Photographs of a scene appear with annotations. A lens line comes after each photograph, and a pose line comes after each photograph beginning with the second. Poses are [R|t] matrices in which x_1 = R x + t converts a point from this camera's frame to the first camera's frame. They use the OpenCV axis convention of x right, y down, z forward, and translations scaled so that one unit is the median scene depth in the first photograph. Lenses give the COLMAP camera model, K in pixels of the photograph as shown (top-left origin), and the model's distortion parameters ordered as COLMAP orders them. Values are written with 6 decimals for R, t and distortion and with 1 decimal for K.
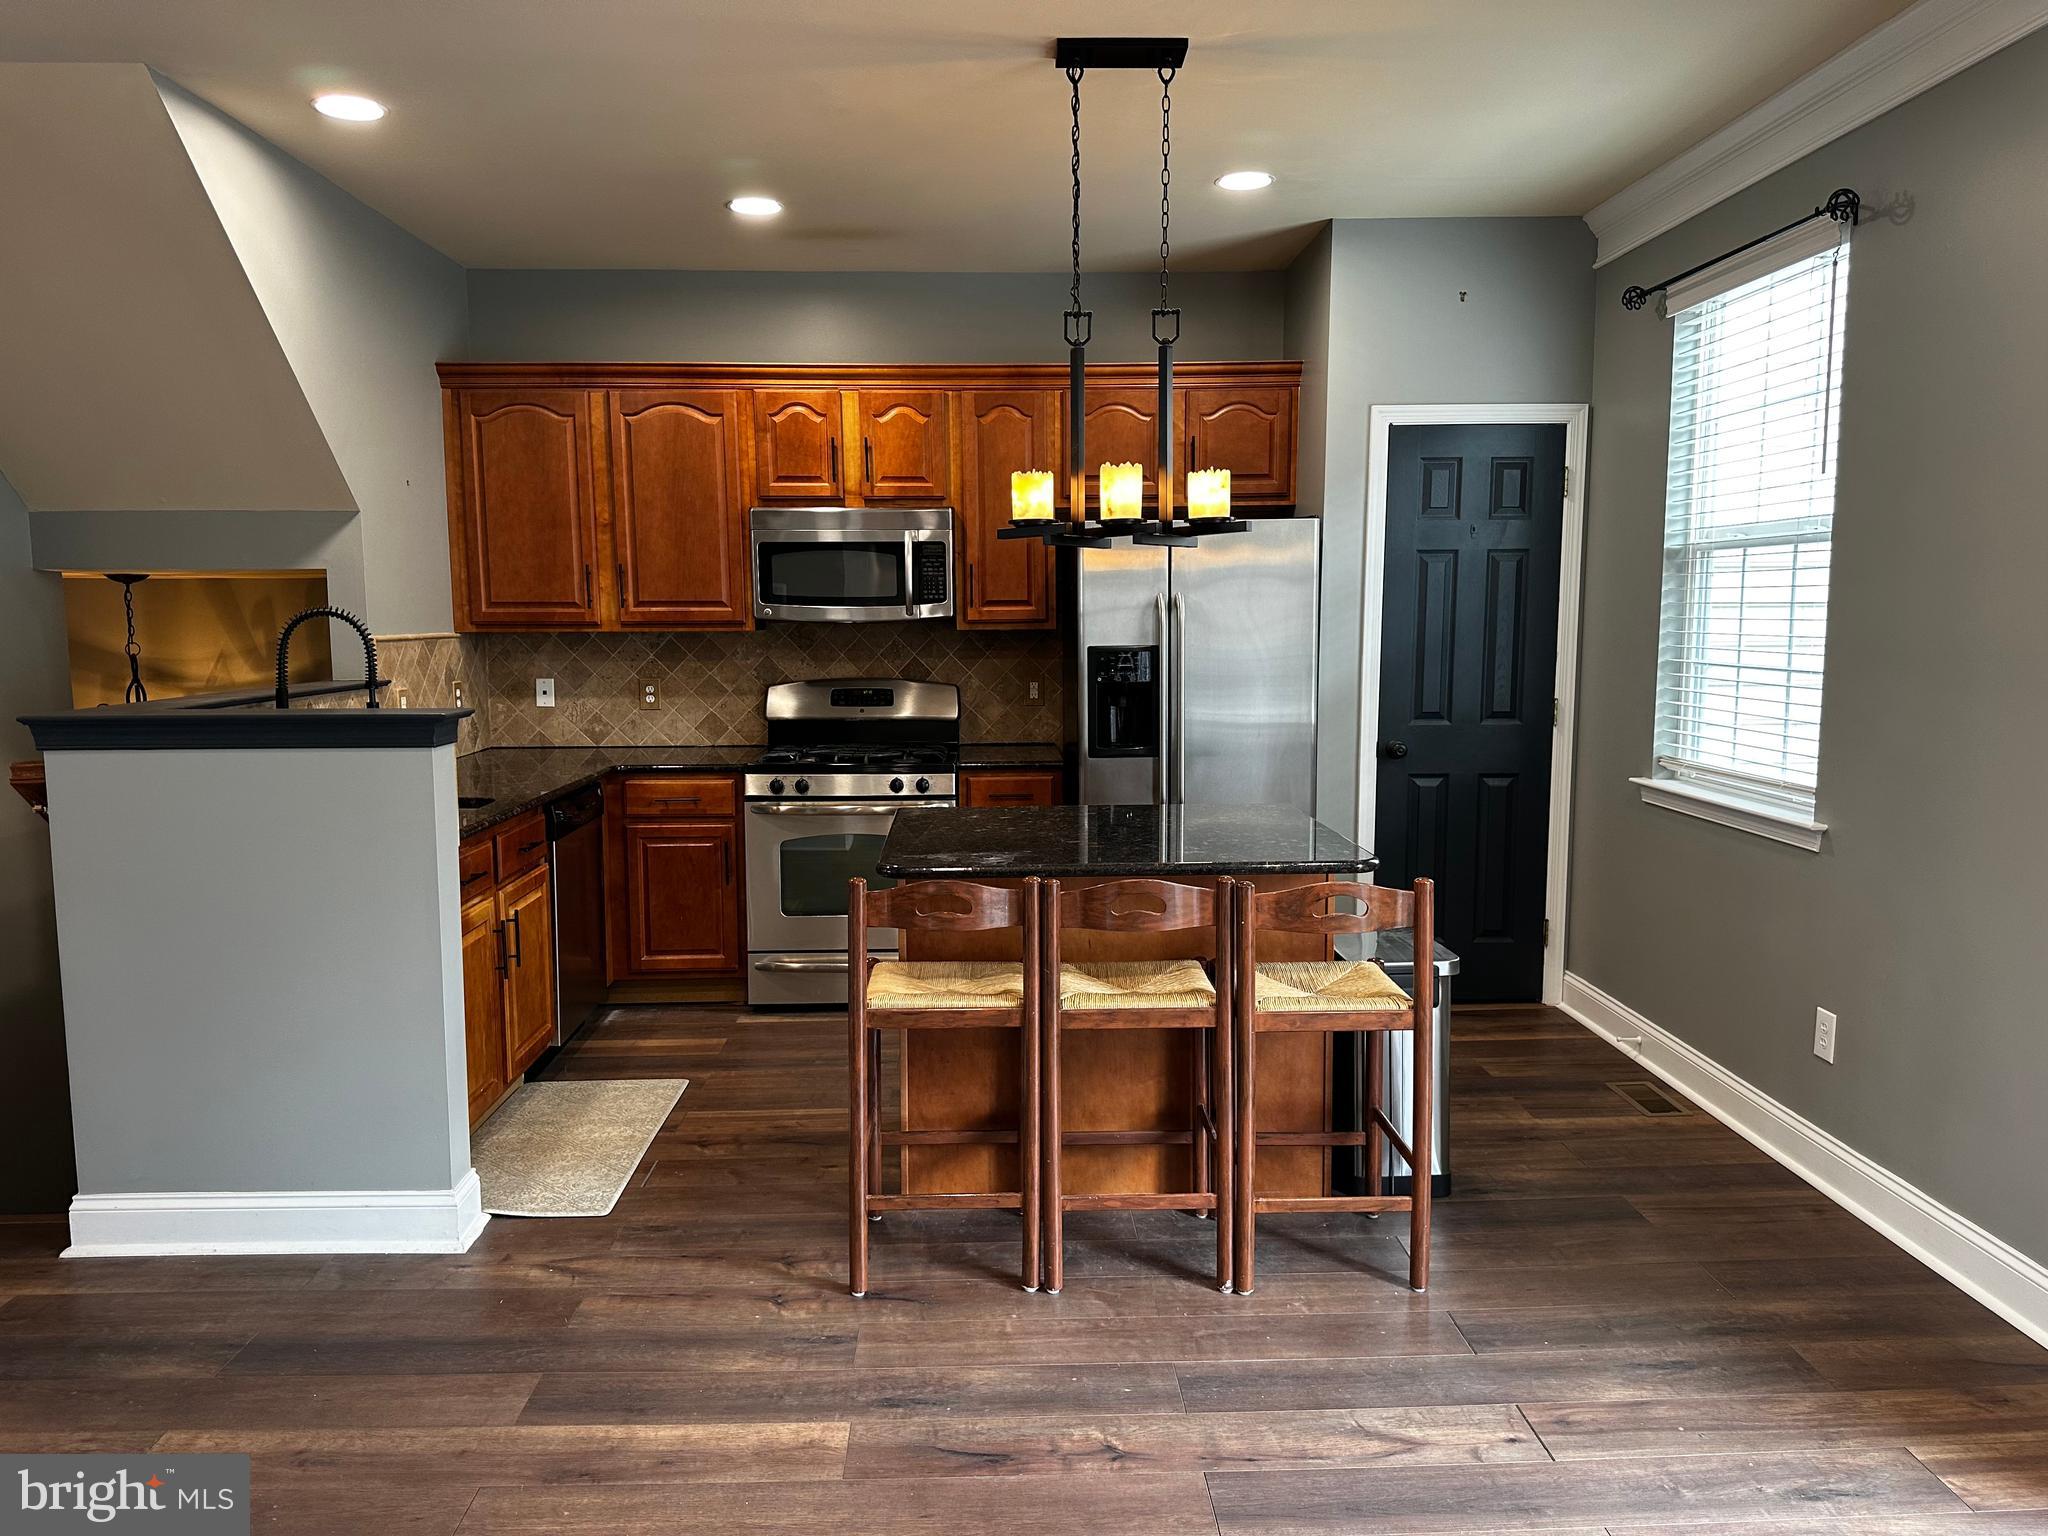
lens RADIAL K [[1407.3, 0, 1039.5], [0, 1407.3, 793.9], [0, 0, 1]] dist [0.026509, -0.035963]
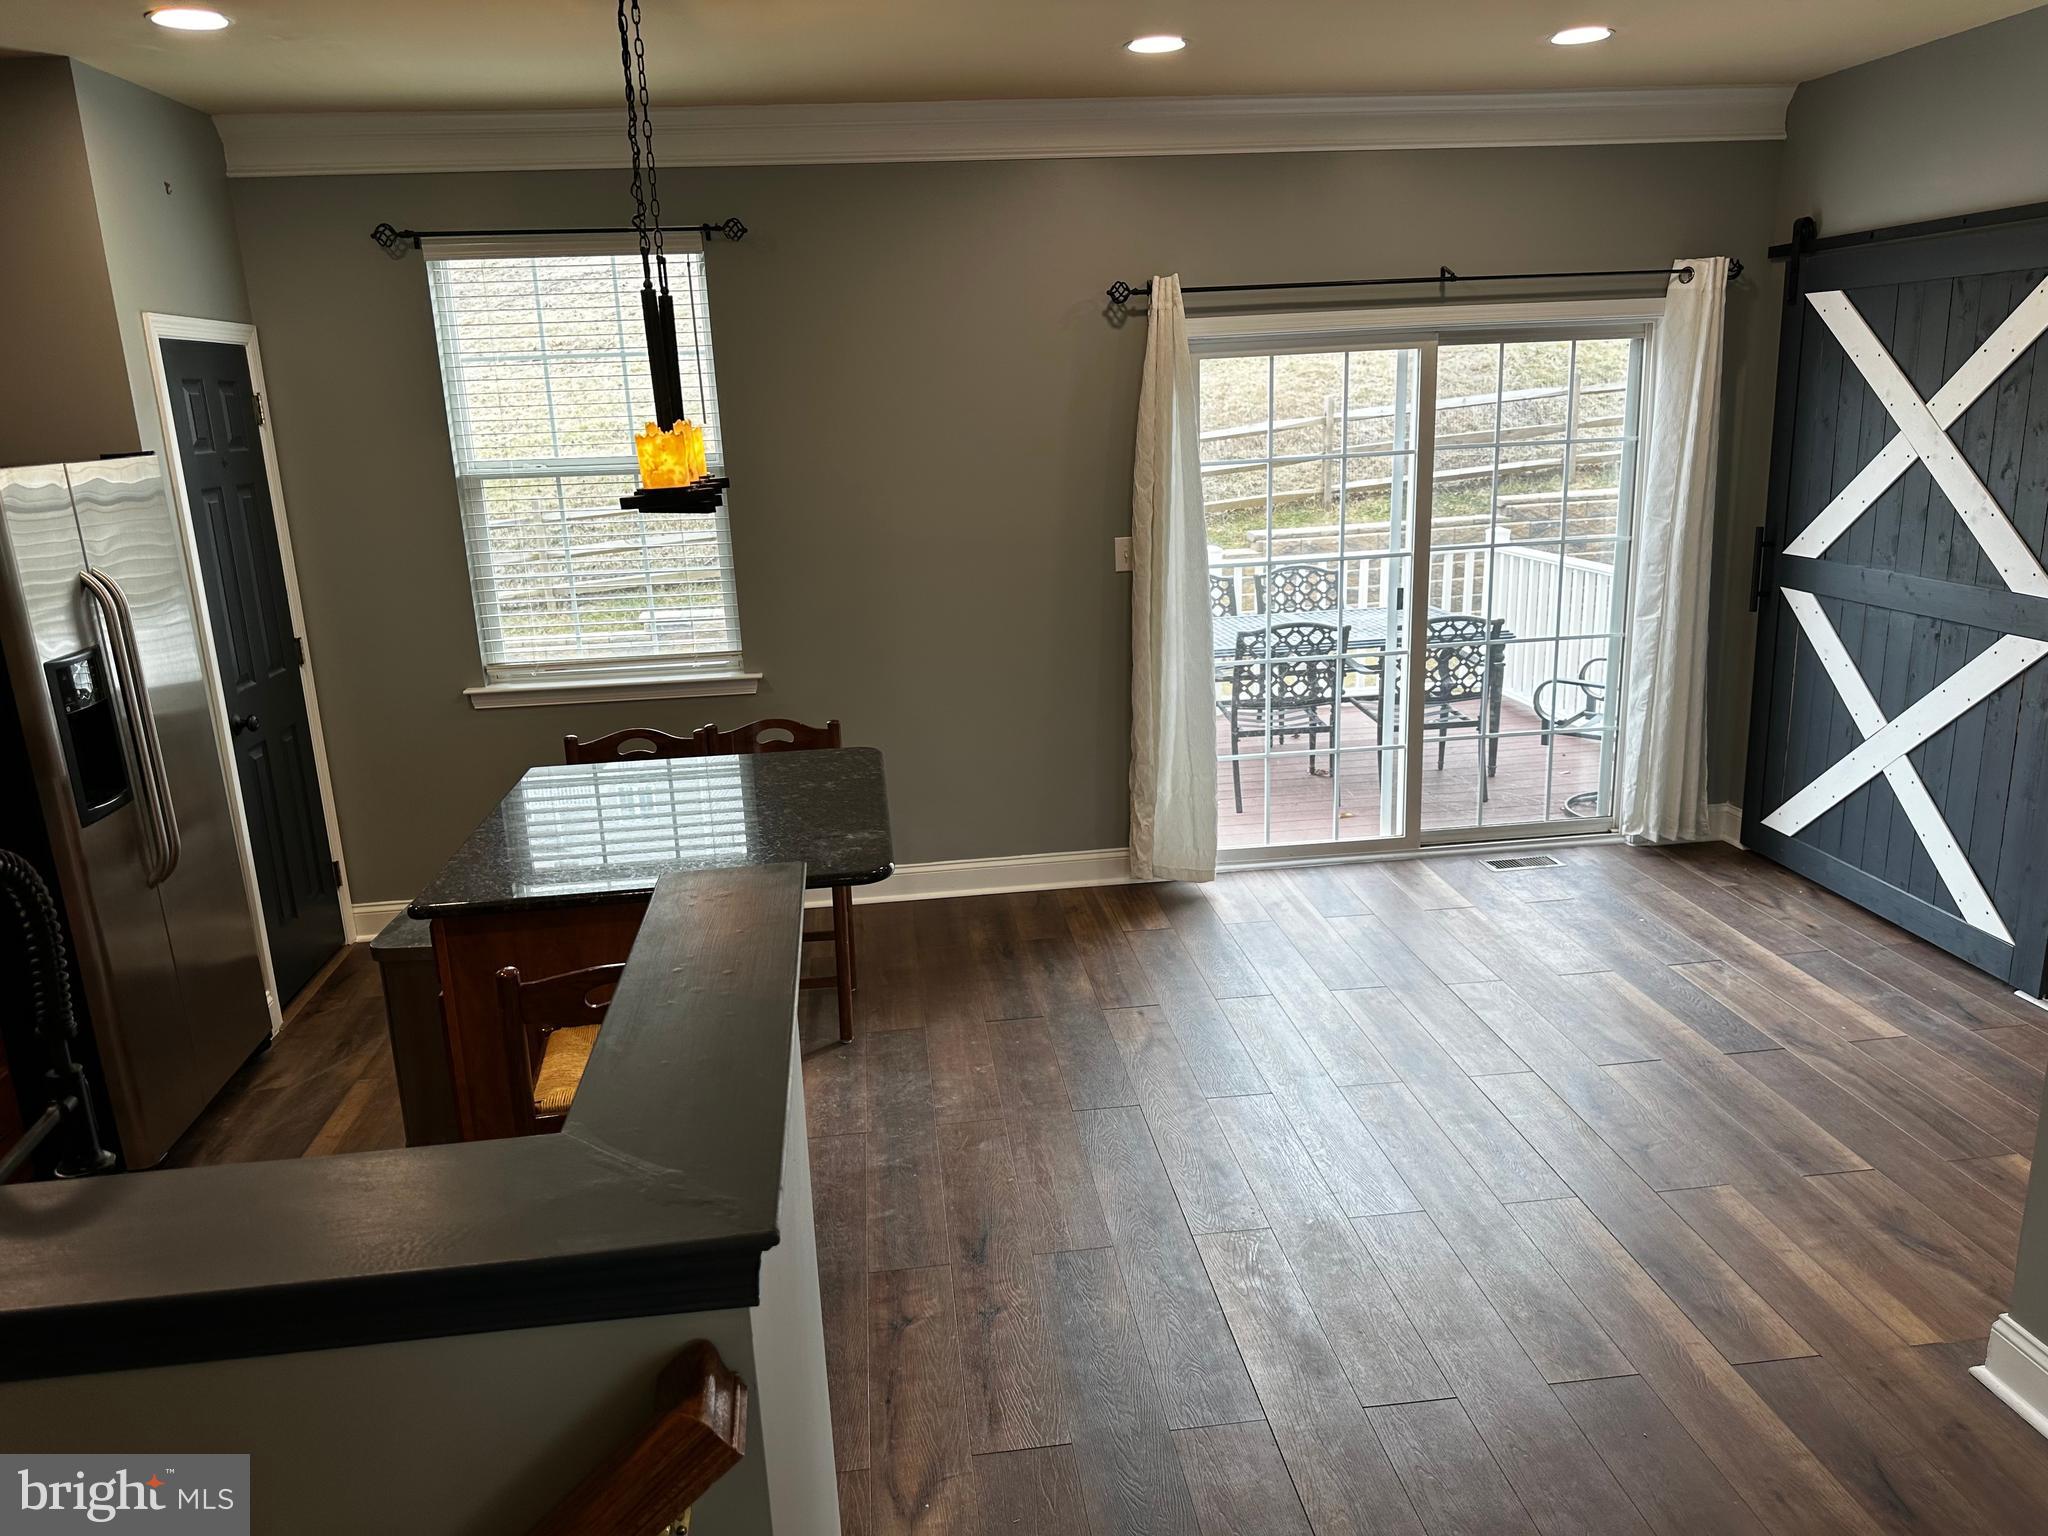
lens RADIAL K [[1407.3, 0, 1017.4], [0, 1407.3, 765.6], [0, 0, 1]] dist [0.026509, -0.035963]
pose [[-0.071923, -0.243971, 0.967112, -0.777882], [0.167258, 0.952942, 0.252835, -0.183831], [-0.983286, 0.179941, -0.027732, 0.710974]]
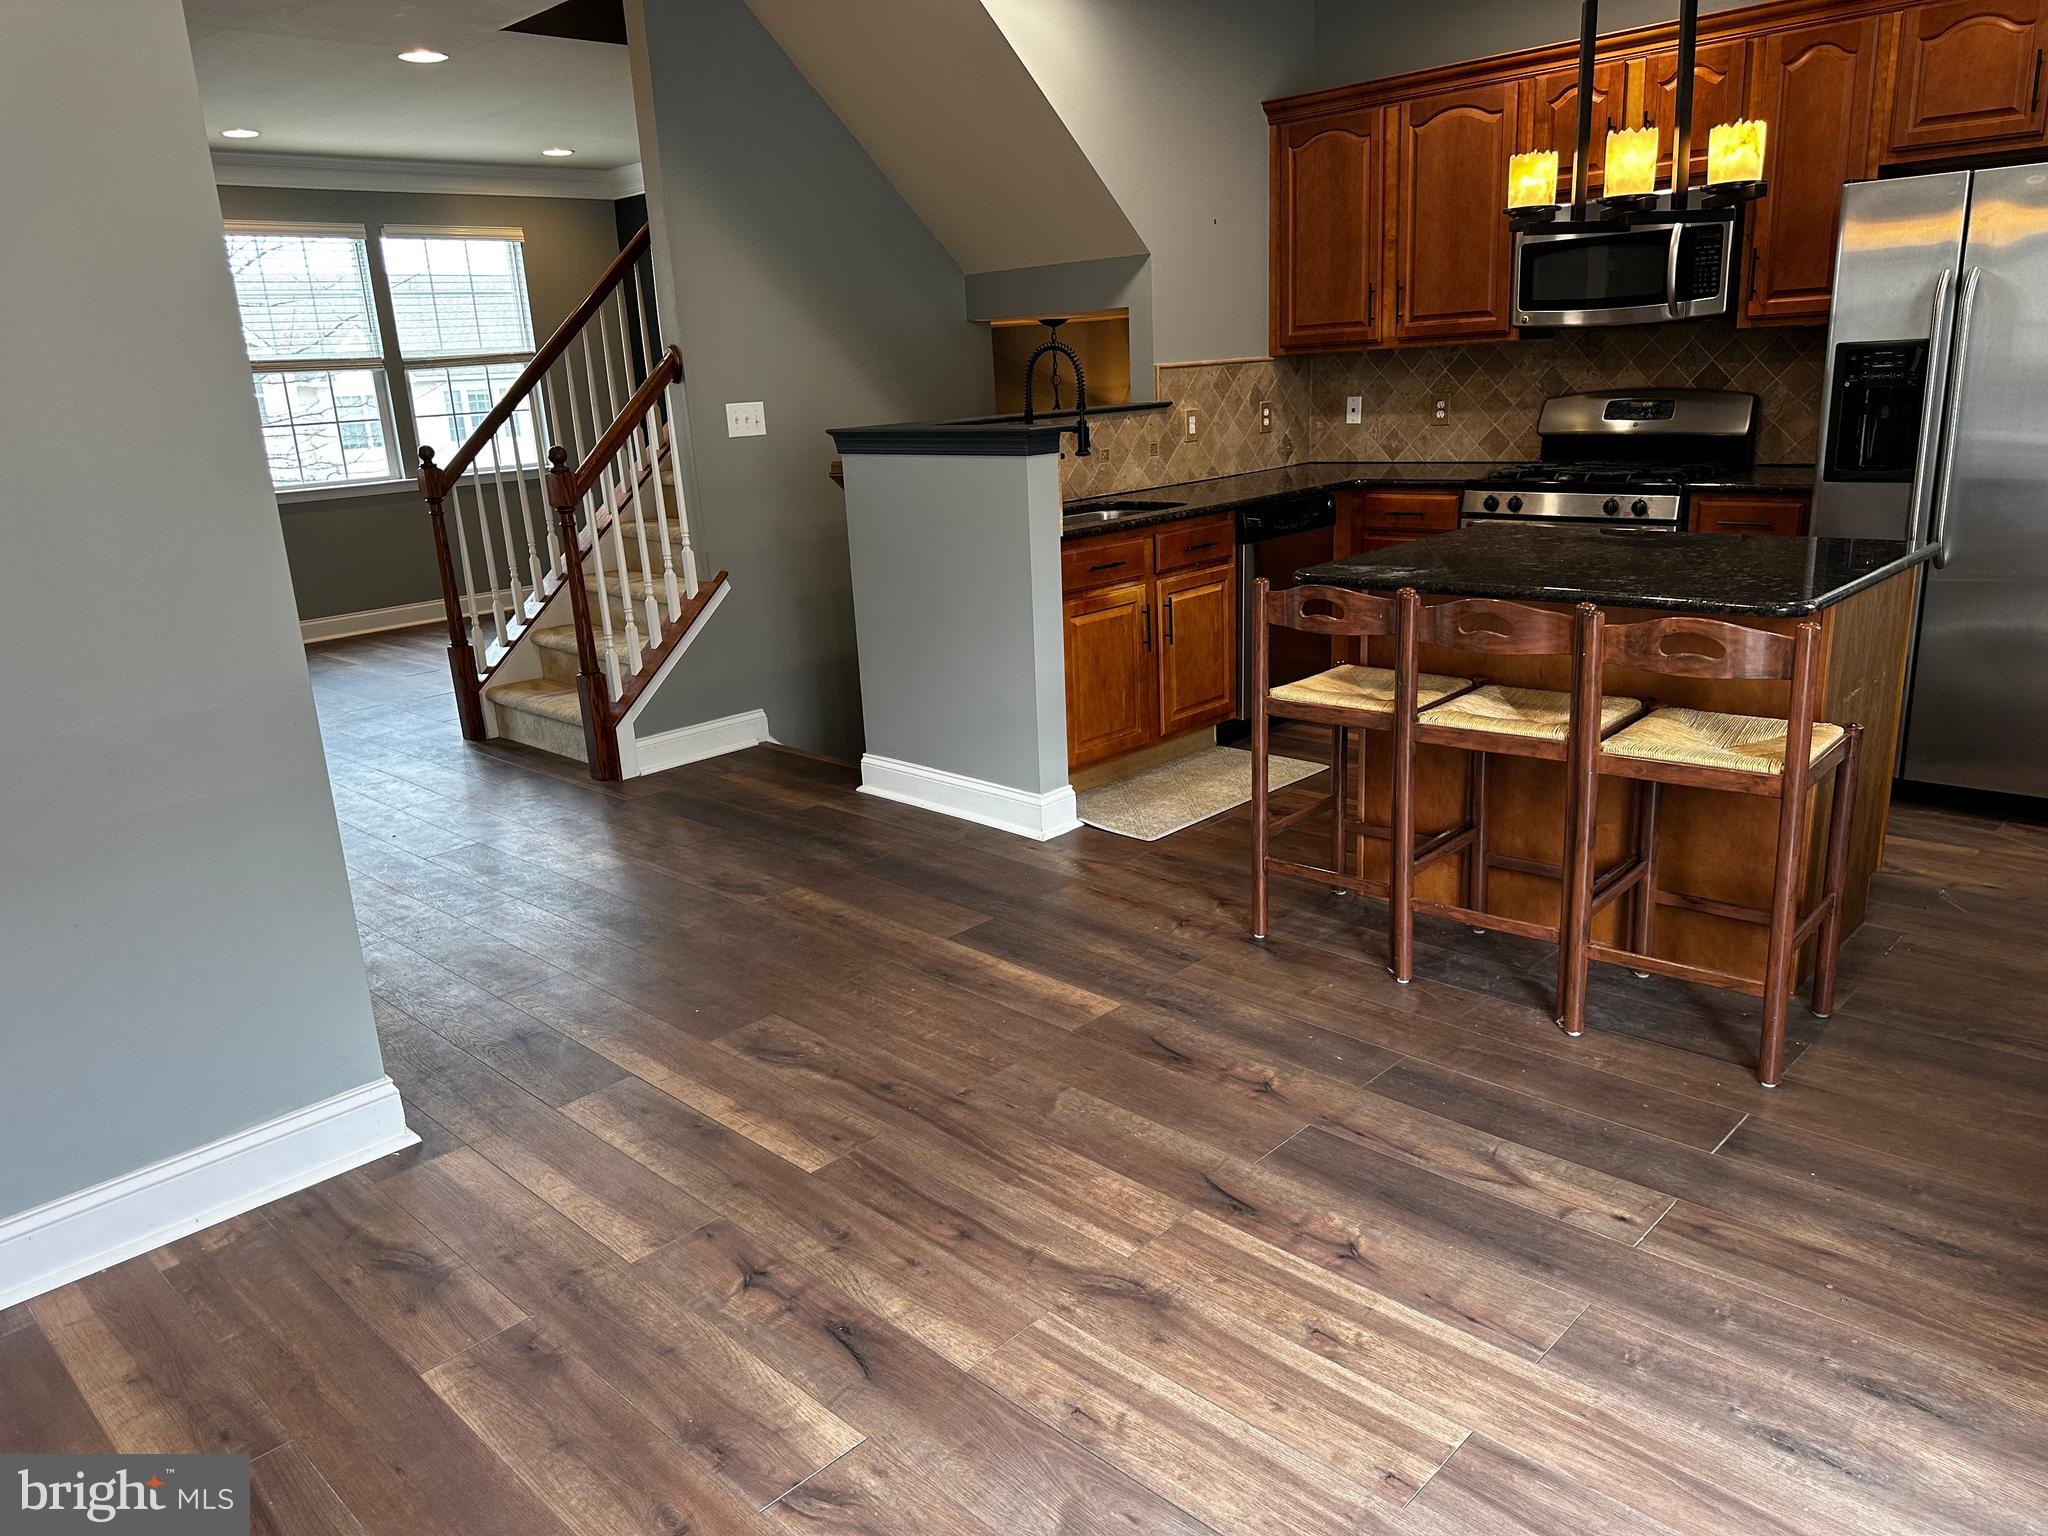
lens RADIAL K [[1407.3, 0, 1017.5], [0, 1407.3, 785.5], [0, 0, 1]] dist [0.026509, -0.035963]
pose [[0.689177, 0.176553, -0.702755, 0.409419], [-0.043718, 0.978226, 0.202887, 0.002629], [0.723273, -0.109102, 0.681889, 0.063310]]
